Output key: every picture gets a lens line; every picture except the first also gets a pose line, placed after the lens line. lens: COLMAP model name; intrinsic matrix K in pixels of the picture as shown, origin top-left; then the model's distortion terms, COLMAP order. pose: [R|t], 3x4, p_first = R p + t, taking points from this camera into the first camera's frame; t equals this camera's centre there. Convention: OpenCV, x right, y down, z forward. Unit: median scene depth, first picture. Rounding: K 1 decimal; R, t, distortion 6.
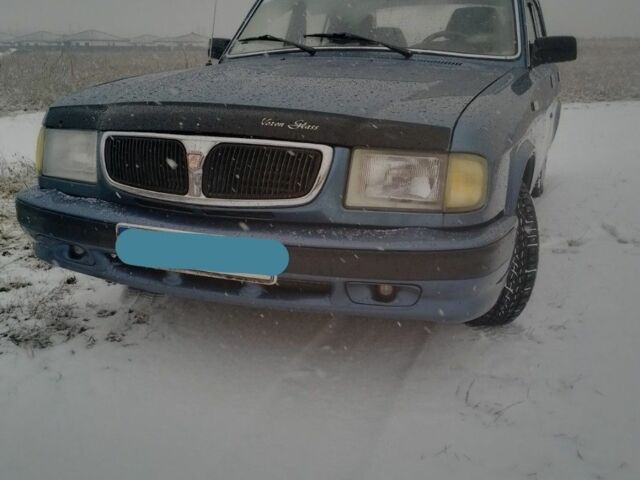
lens RADIAL K [[684.1, 0, 320.0], [0, 684.1, 240.0], [0, 0, 1]] dist [0.161536, -0.001574]
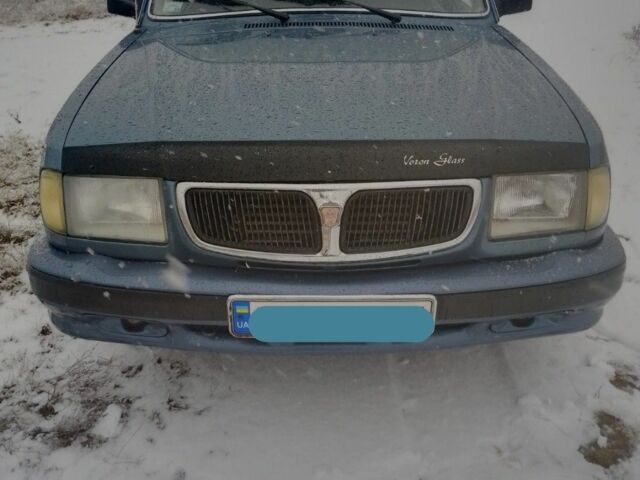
lens RADIAL K [[684.1, 0, 320.0], [0, 684.1, 240.0], [0, 0, 1]] dist [0.161536, -0.001574]
pose [[0.924229, -0.167735, 0.343024, -0.474897], [0.108937, 0.976842, 0.184150, -0.235040], [-0.365969, -0.132829, 0.921099, 0.218098]]
